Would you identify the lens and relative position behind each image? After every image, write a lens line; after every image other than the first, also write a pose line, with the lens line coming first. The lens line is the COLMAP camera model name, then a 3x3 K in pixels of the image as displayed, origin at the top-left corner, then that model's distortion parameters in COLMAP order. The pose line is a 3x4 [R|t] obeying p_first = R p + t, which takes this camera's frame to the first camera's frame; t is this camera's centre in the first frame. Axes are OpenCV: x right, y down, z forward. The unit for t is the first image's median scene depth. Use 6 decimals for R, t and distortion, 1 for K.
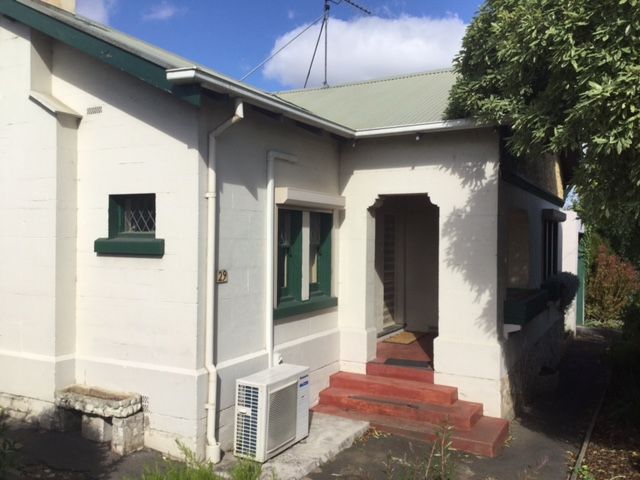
lens RADIAL K [[573.5, 0, 320.0], [0, 573.5, 240.0], [0, 0, 1]] dist [0.065623, -0.004145]
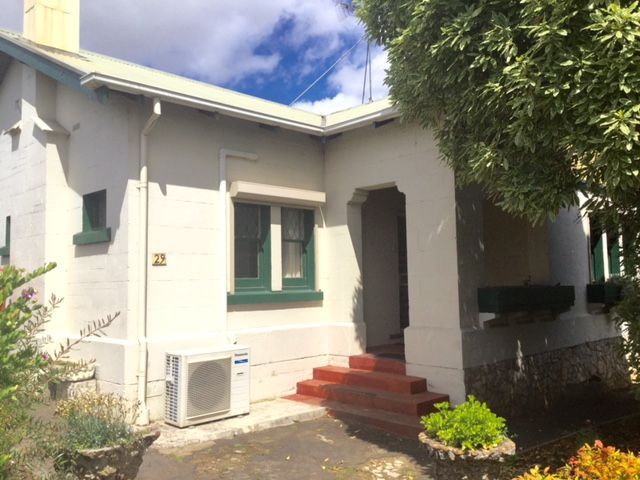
lens RADIAL K [[573.5, 0, 320.0], [0, 573.5, 240.0], [0, 0, 1]] dist [0.065623, -0.004145]
pose [[0.955131, -0.047861, -0.292290, 0.380589], [0.025560, 0.996495, -0.079647, 0.103437], [0.295078, 0.068603, 0.953007, 0.020246]]
